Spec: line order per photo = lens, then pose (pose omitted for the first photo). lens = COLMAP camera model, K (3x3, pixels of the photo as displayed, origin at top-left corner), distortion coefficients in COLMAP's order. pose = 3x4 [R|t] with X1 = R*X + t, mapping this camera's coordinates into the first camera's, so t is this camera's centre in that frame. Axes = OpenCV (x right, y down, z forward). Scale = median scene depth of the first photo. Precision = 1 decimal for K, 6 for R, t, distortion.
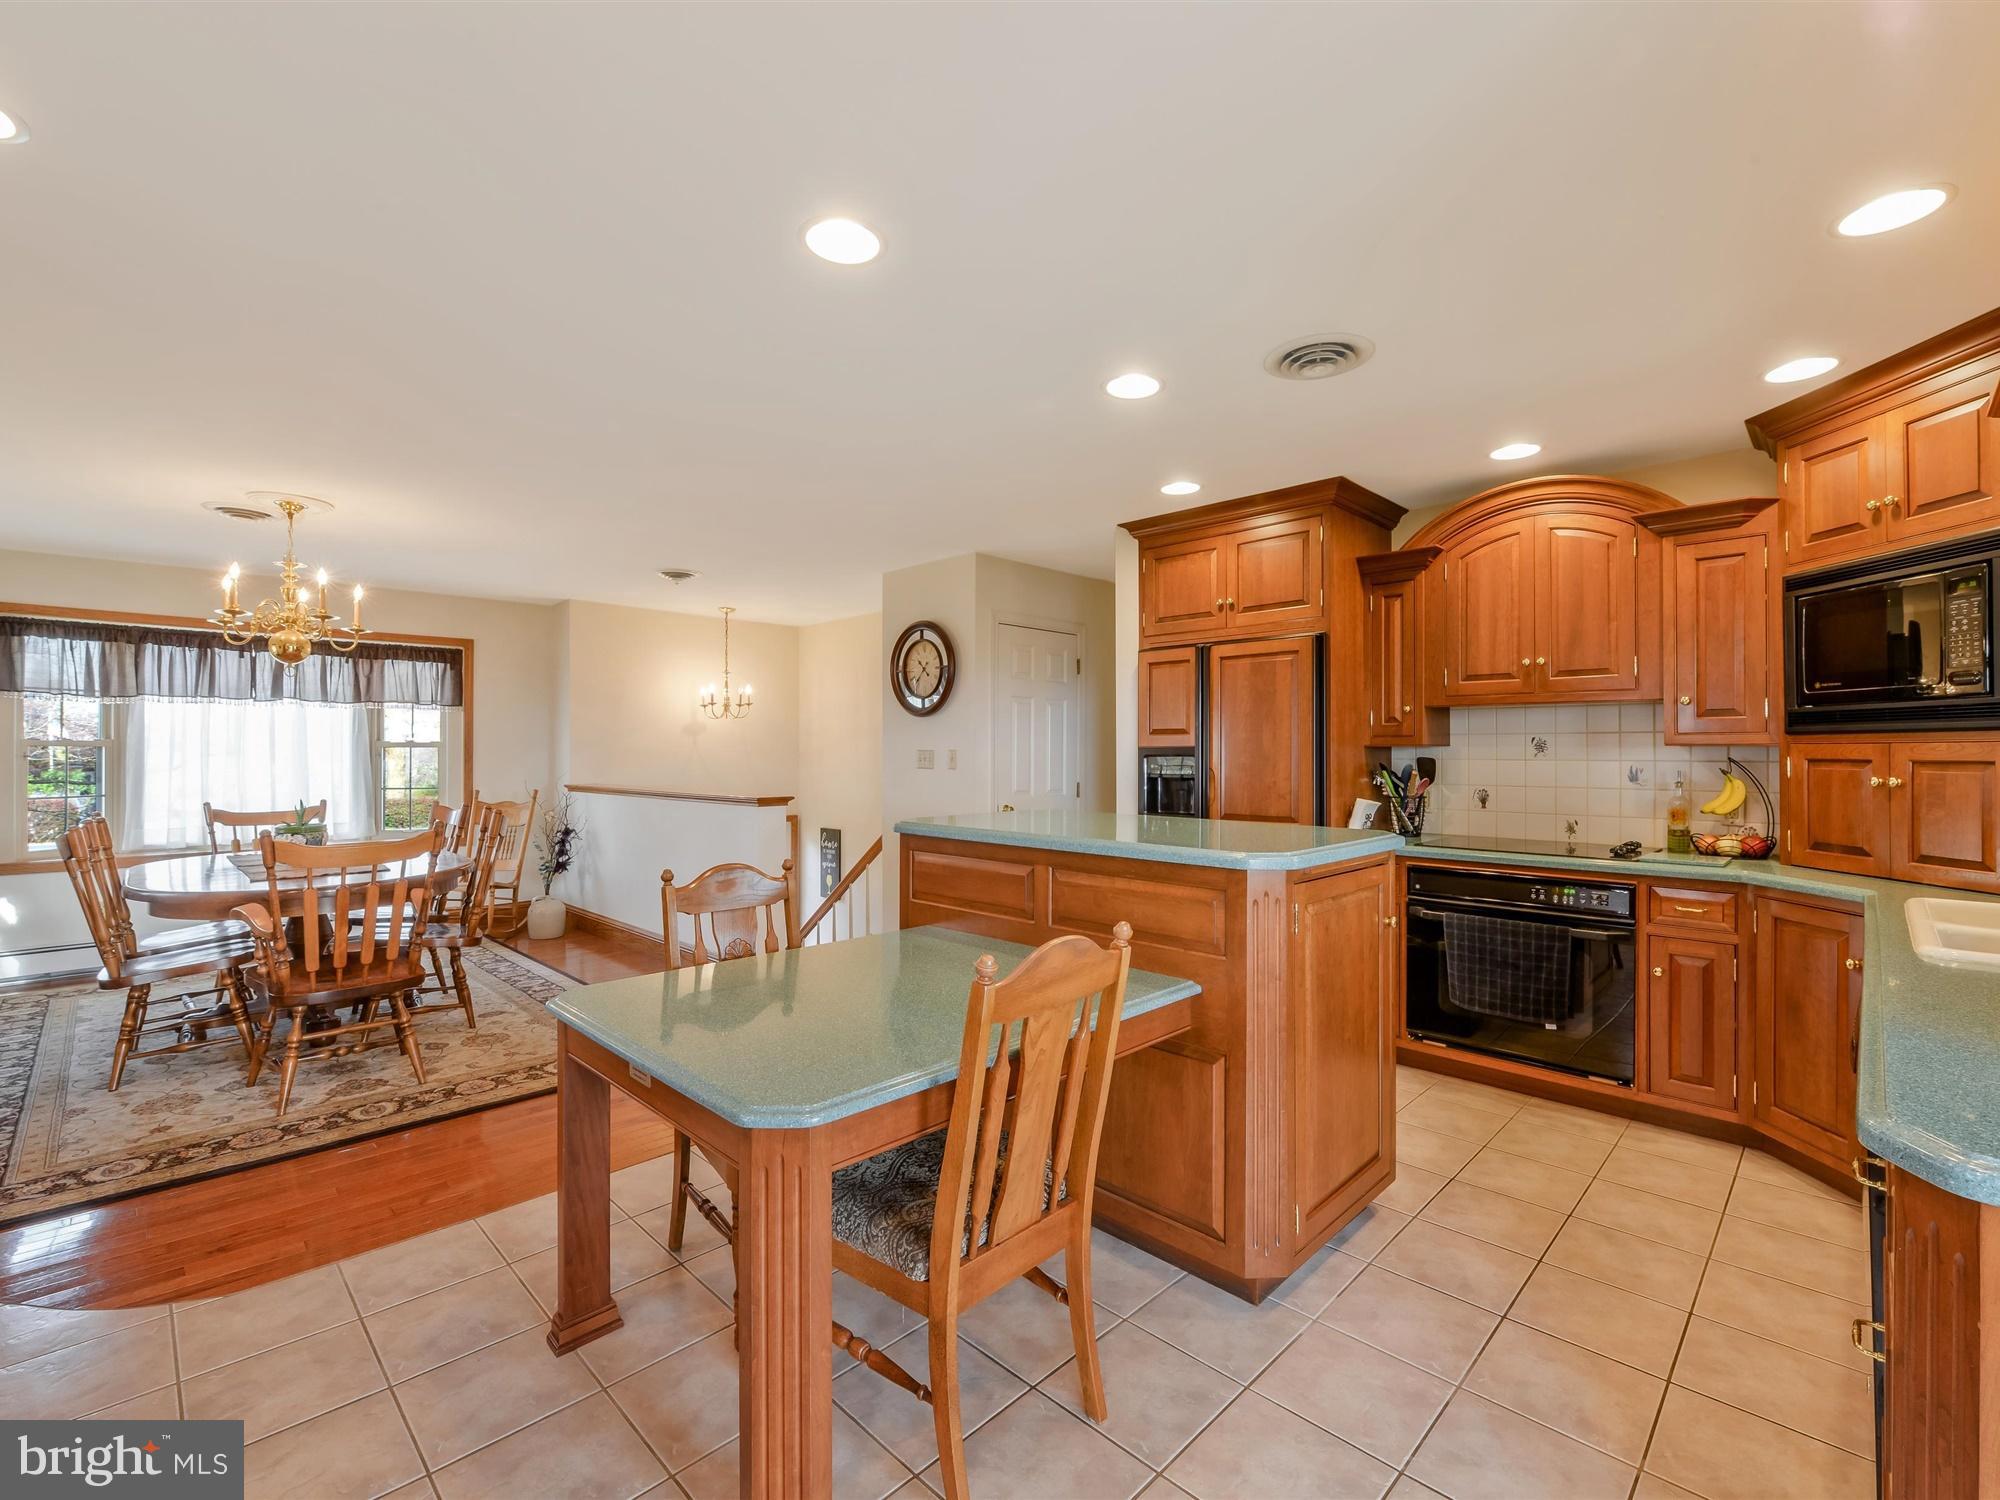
lens RADIAL K [[882.9, 0, 1009.0], [0, 882.9, 750.9], [0, 0, 1]] dist [-0.004361, -0.001367]
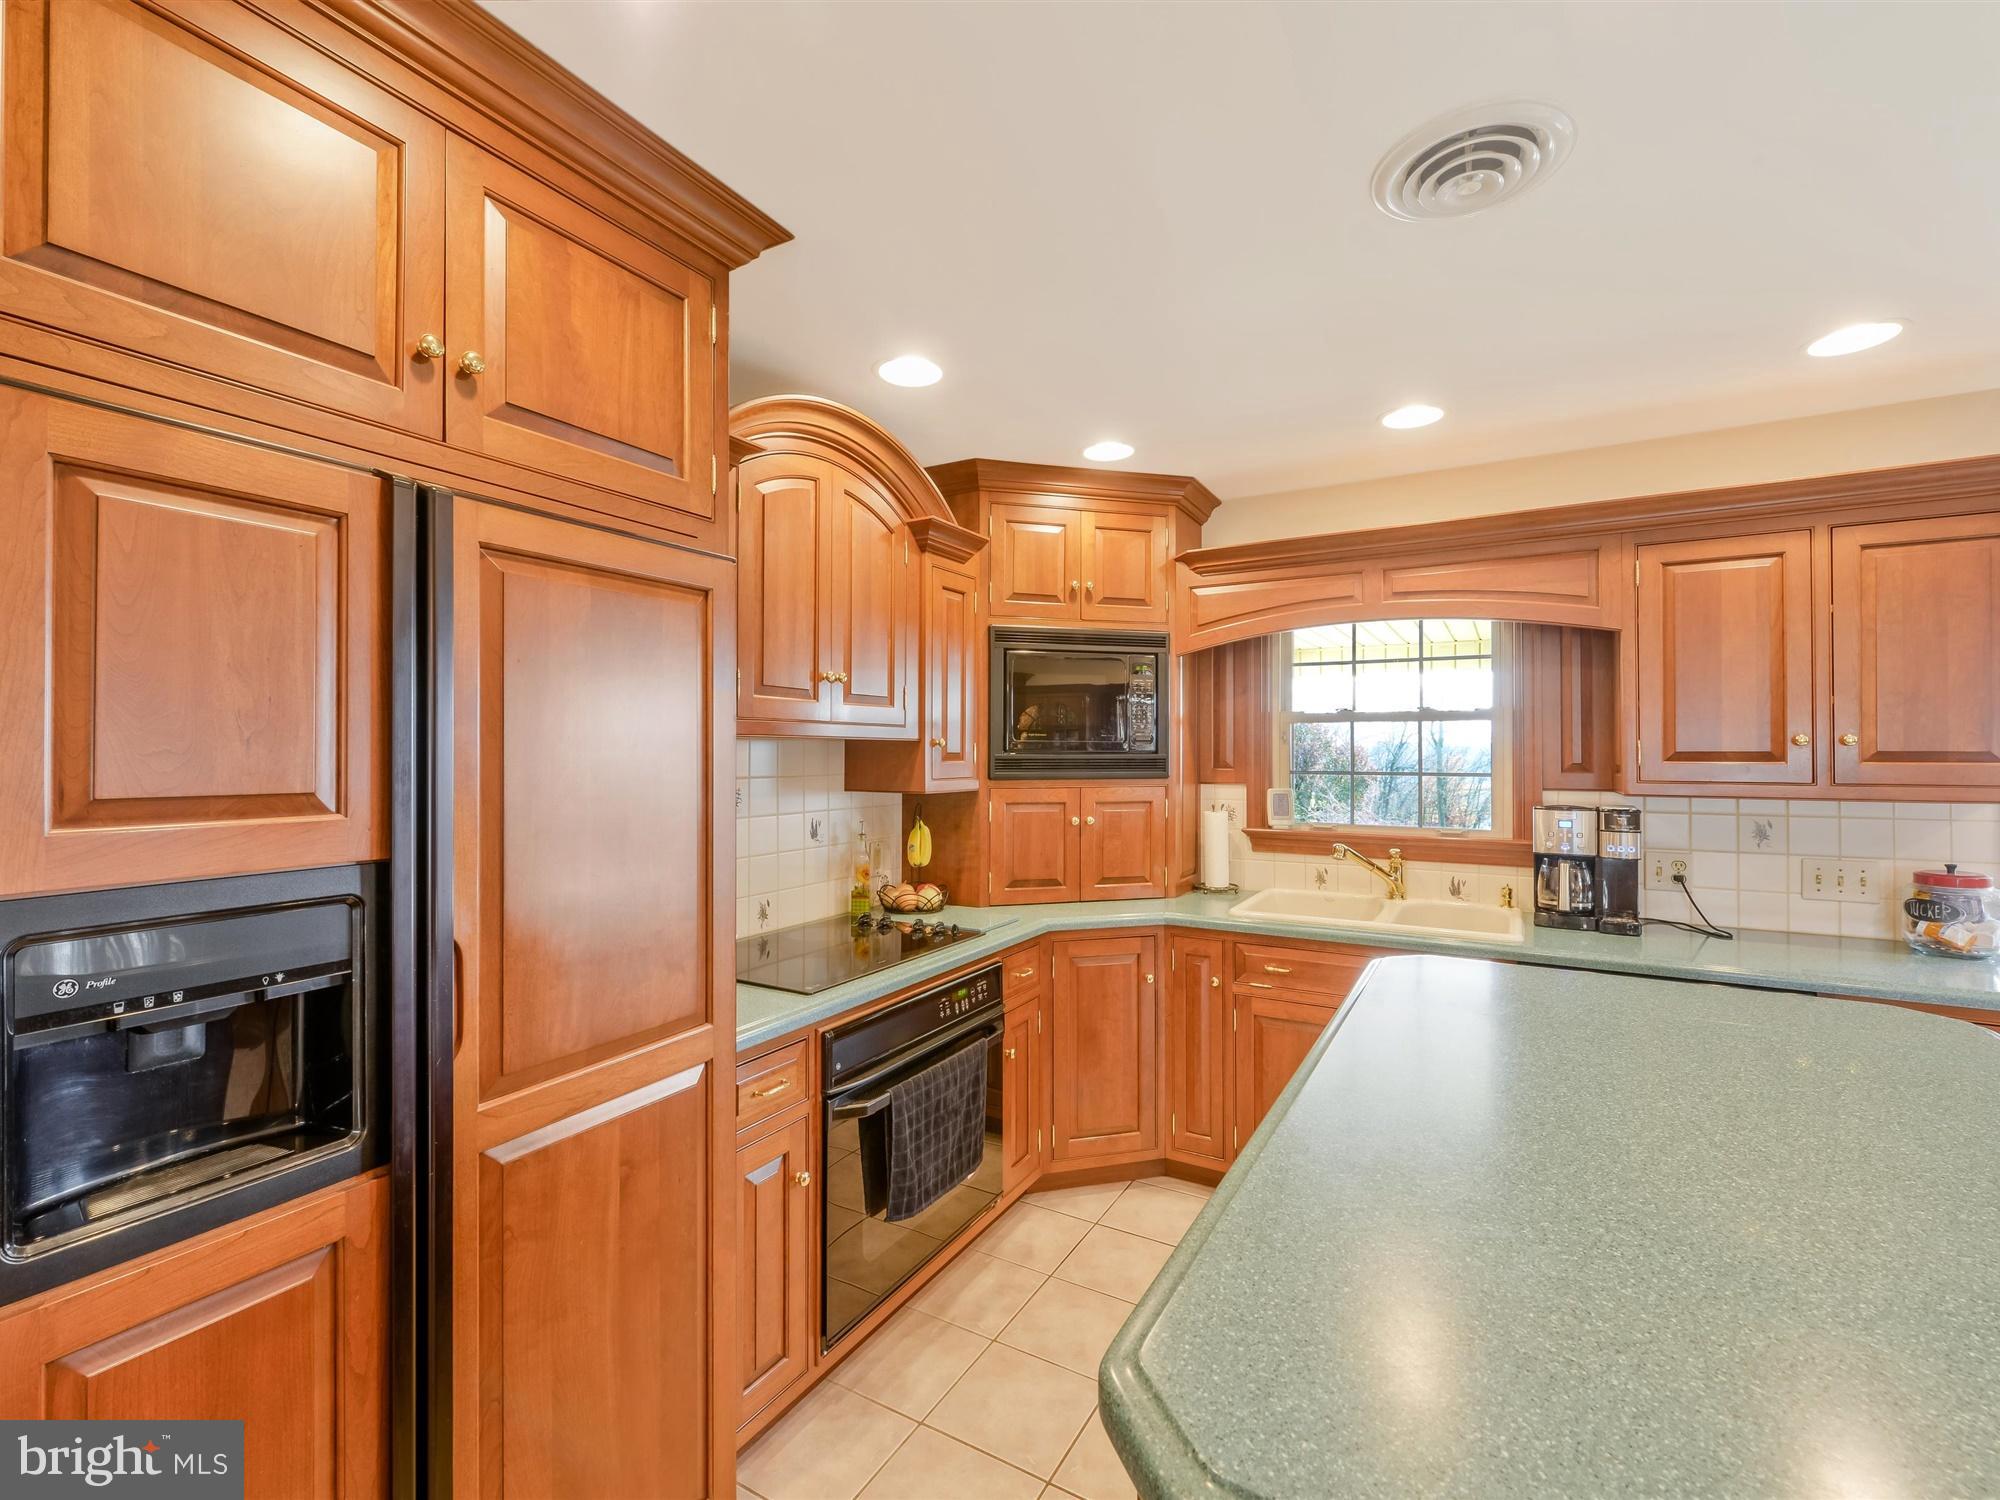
lens RADIAL K [[882.9, 0, 1005.9], [0, 882.9, 747.7], [0, 0, 1]] dist [-0.004361, -0.001367]
pose [[-0.256289, 0.003678, 0.966593, -0.103616], [-0.002103, 0.999988, -0.004362, -0.046119], [-0.966598, -0.003151, -0.256279, 1.115541]]
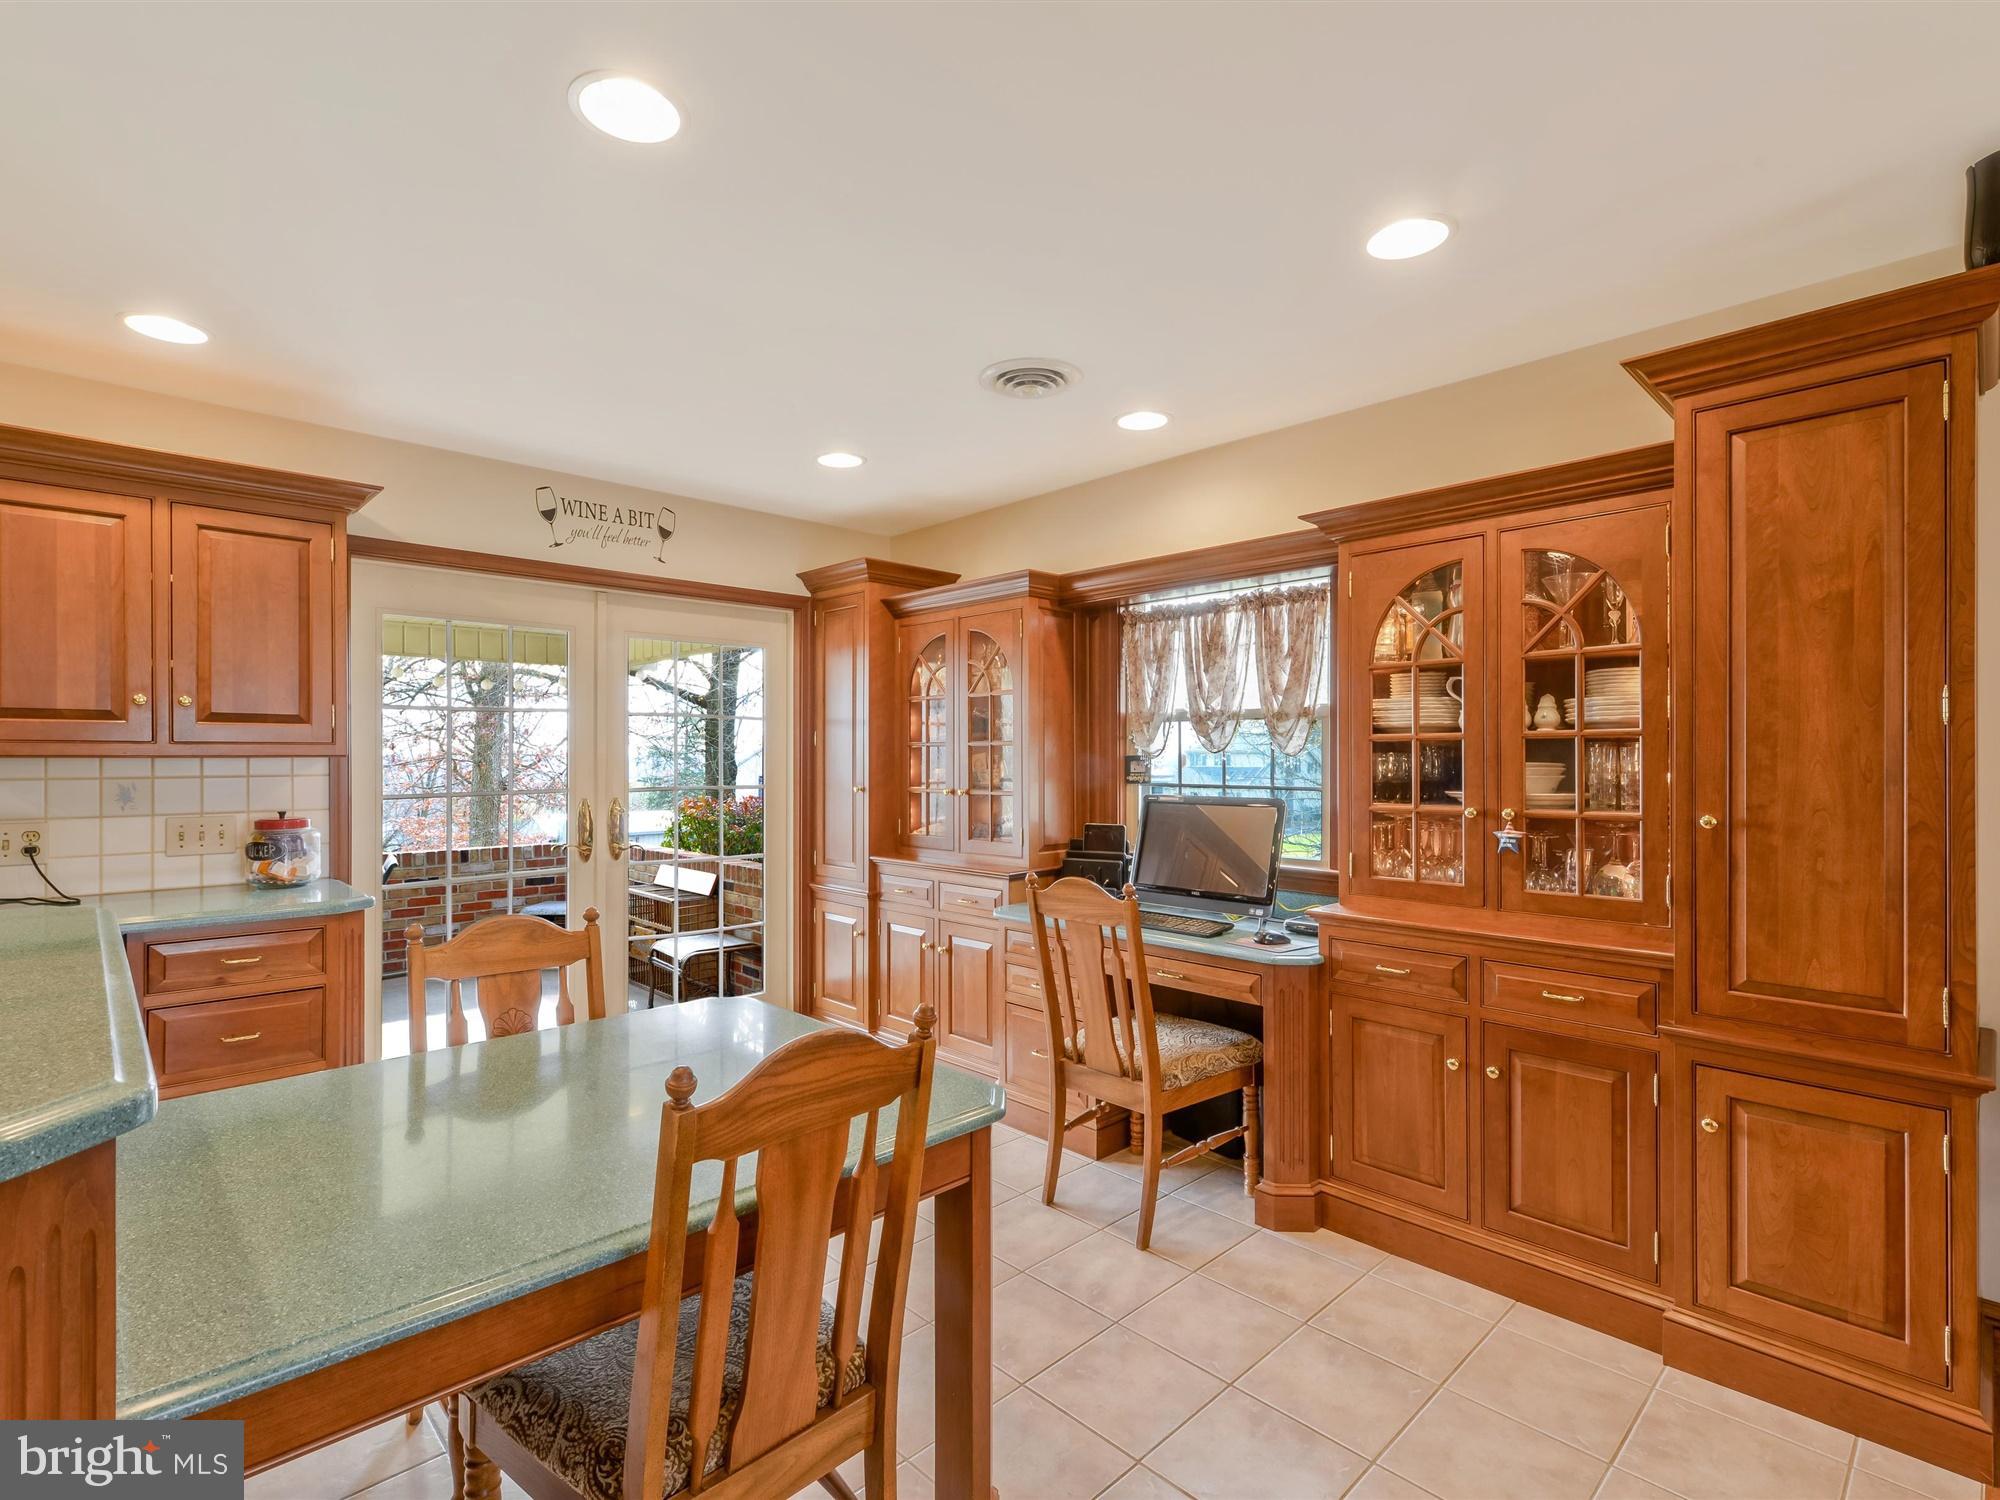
lens RADIAL K [[957.6, 0, 982.2], [0, 957.6, 759.3], [0, 0, 1]] dist [0.011949, -0.001669]
pose [[-0.999592, 0.000894, 0.028549, -0.313914], [0.000912, 0.999999, 0.000639, -0.006284], [-0.028549, 0.000664, -0.999592, 1.104010]]
